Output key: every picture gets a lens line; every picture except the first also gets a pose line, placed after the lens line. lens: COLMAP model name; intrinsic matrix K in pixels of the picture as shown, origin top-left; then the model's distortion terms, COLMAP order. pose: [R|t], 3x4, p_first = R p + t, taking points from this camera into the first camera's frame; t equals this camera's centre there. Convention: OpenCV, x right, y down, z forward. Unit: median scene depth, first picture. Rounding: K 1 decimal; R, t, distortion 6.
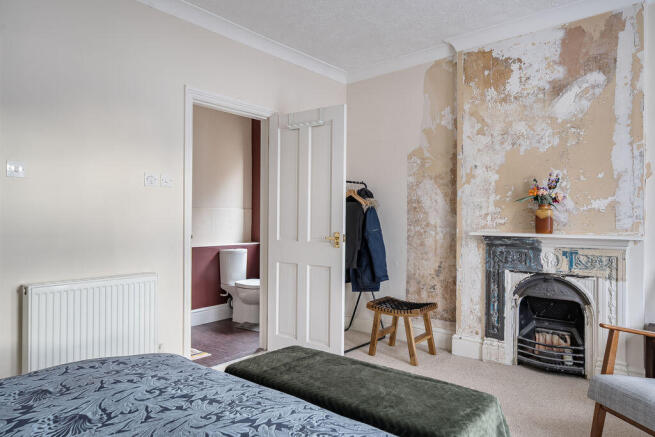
lens RADIAL K [[439.0, 0, 325.6], [0, 439.0, 216.7], [0, 0, 1]] dist [-0.004888, 0.002338]
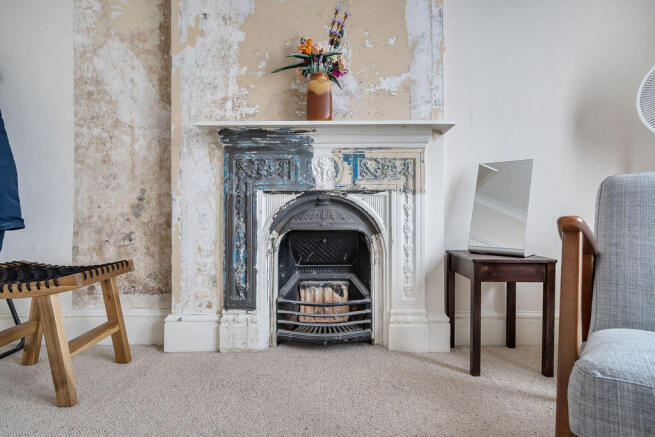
lens RADIAL K [[336.7, 0, 327.7], [0, 336.7, 219.5], [0, 0, 1]] dist [0.000011, 0.000983]
pose [[0.767203, -0.007310, 0.641363, 0.185399], [0.006738, 0.999972, 0.003337, 0.155388], [-0.641369, 0.001762, 0.767230, 0.573290]]
